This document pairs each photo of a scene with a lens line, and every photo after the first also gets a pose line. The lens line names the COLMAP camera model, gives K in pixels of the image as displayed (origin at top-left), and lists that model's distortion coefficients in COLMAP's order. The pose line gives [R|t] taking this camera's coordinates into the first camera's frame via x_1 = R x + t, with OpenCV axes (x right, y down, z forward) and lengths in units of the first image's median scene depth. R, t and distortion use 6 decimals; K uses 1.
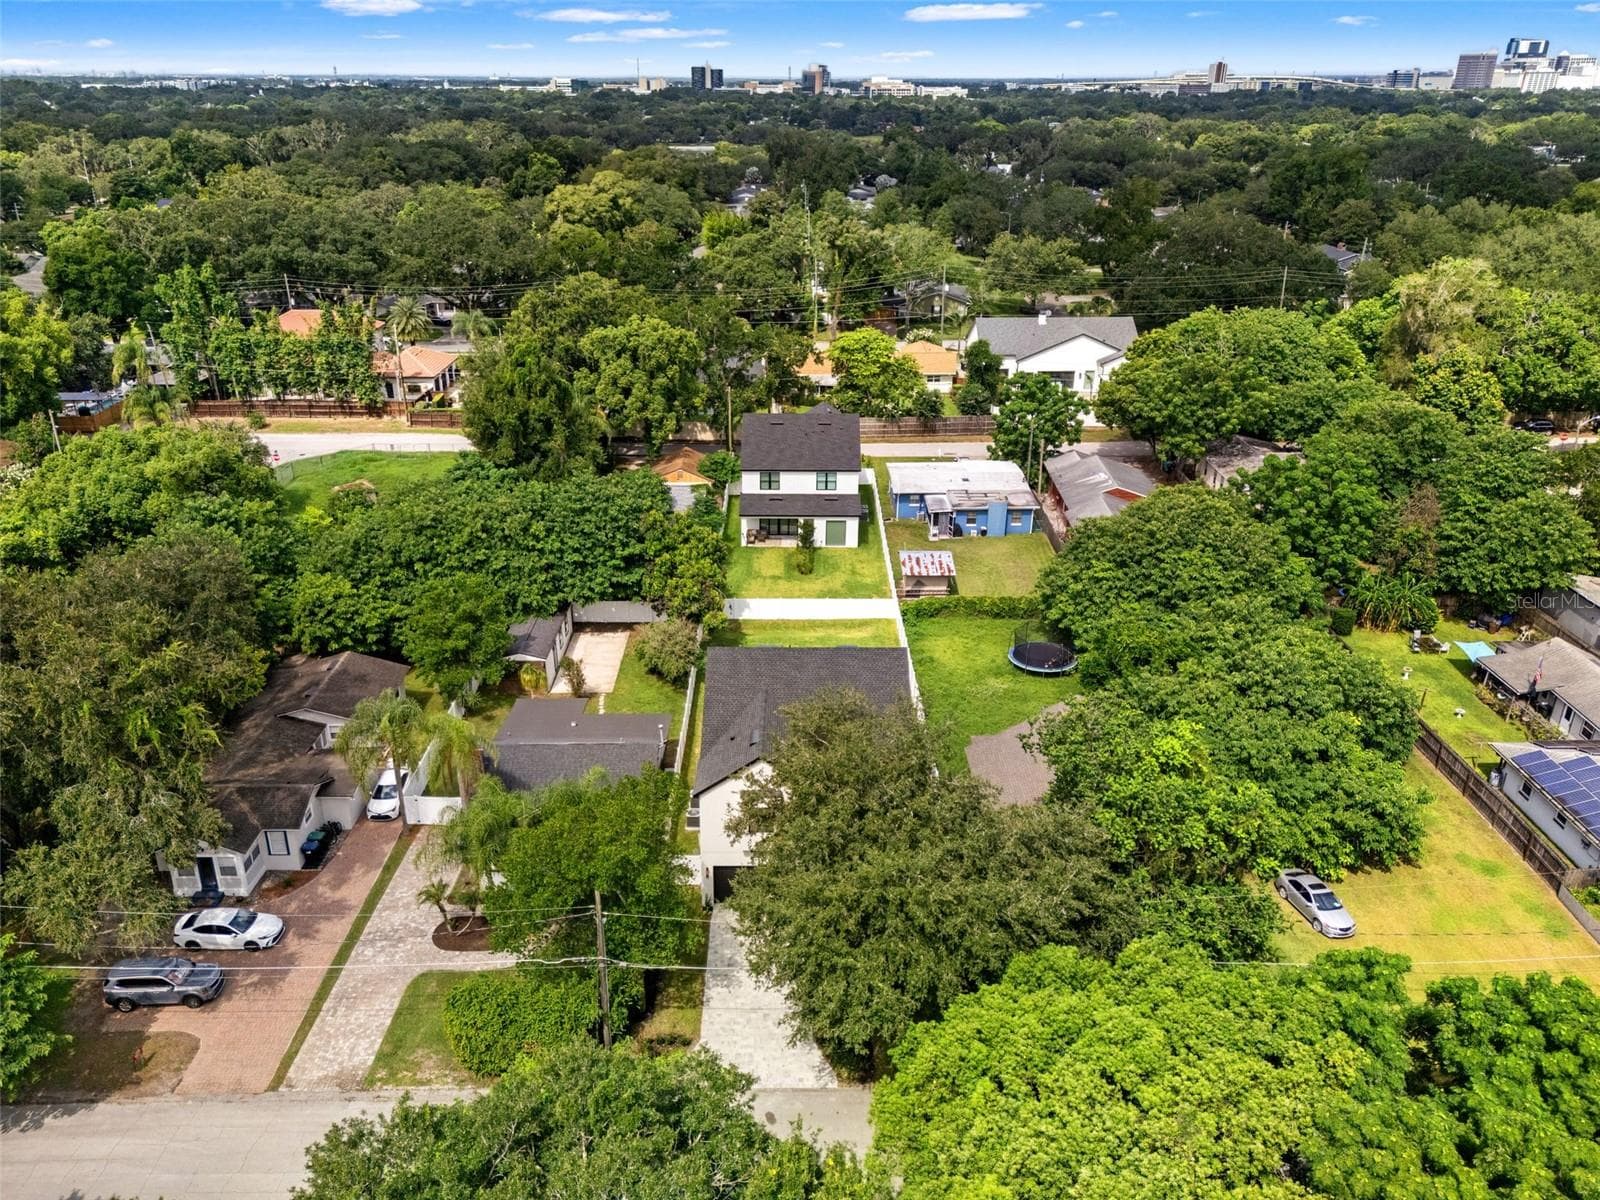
lens RADIAL K [[1175.9, 0, 782.6], [0, 1175.9, 599.1], [0, 0, 1]] dist [0.082663, -0.079353]
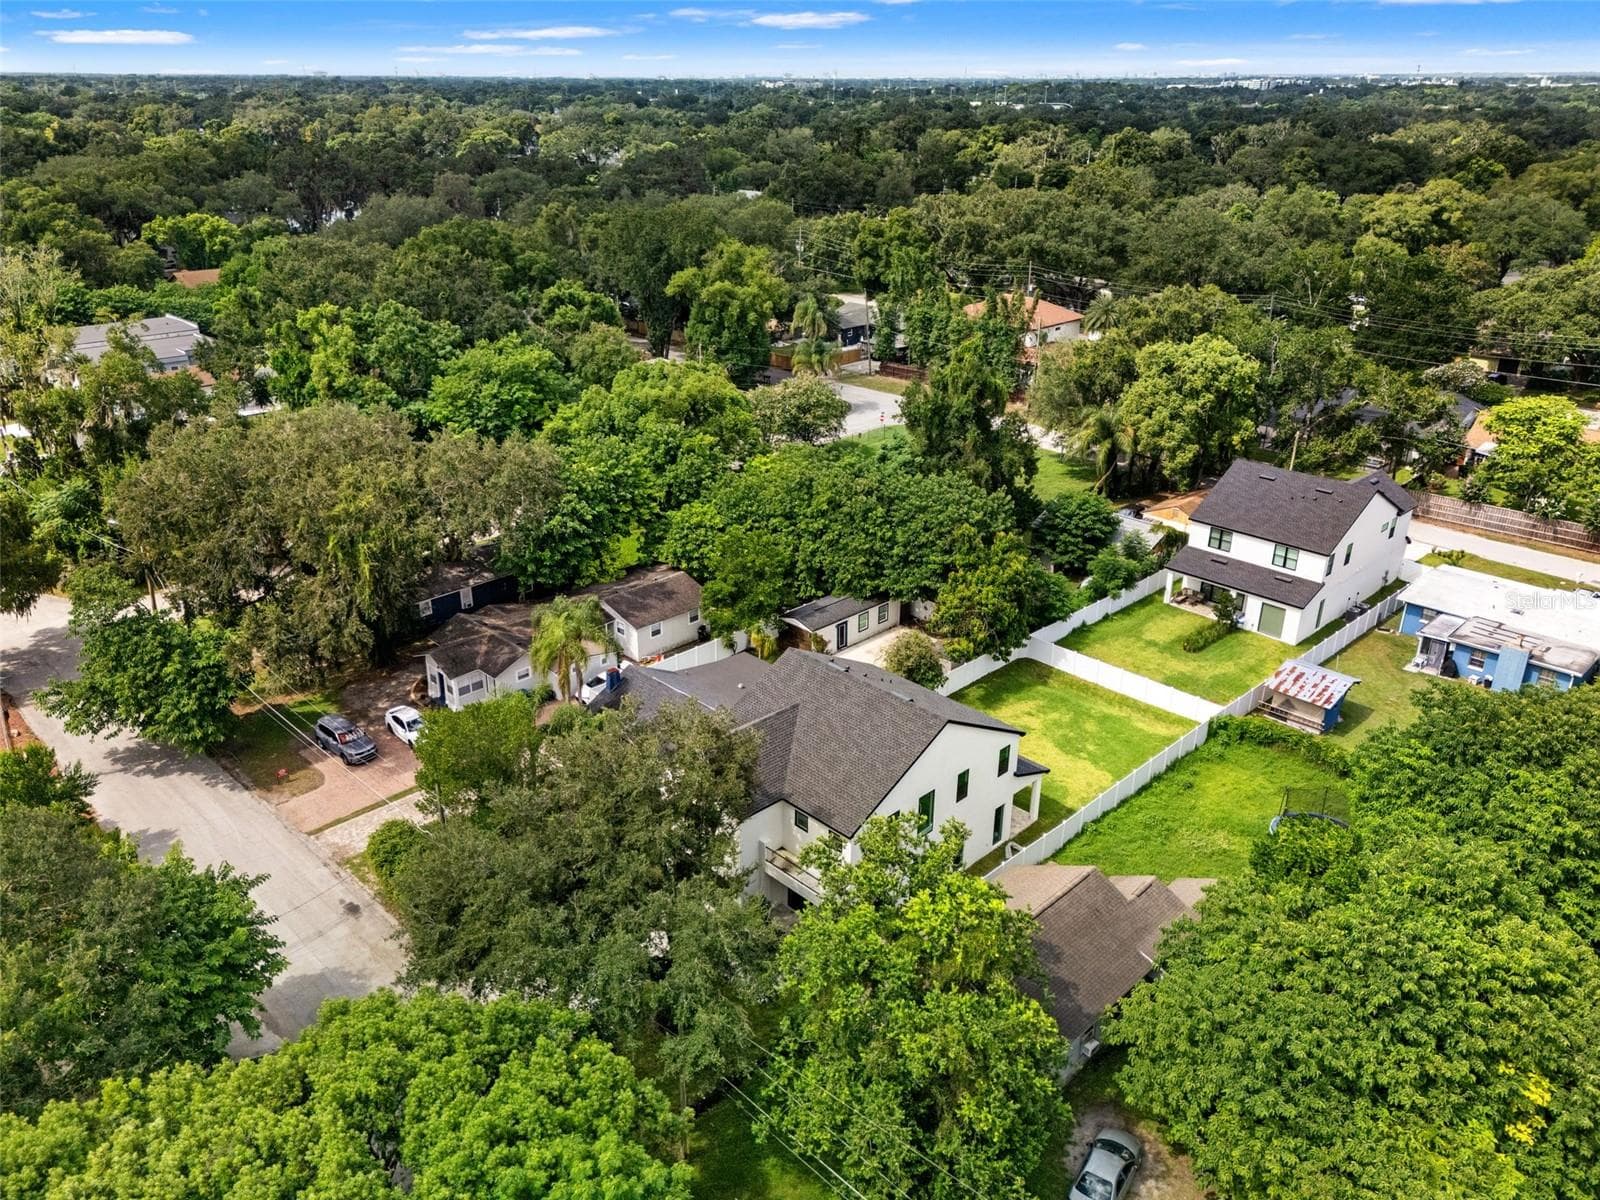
lens RADIAL K [[1175.9, 0, 782.6], [0, 1175.9, 599.1], [0, 0, 1]] dist [0.082663, -0.079353]
pose [[0.702631, 0.288545, -0.650425, 0.334581], [-0.288462, 0.951114, 0.110323, -0.062230], [0.650461, 0.110107, 0.751516, 0.147951]]
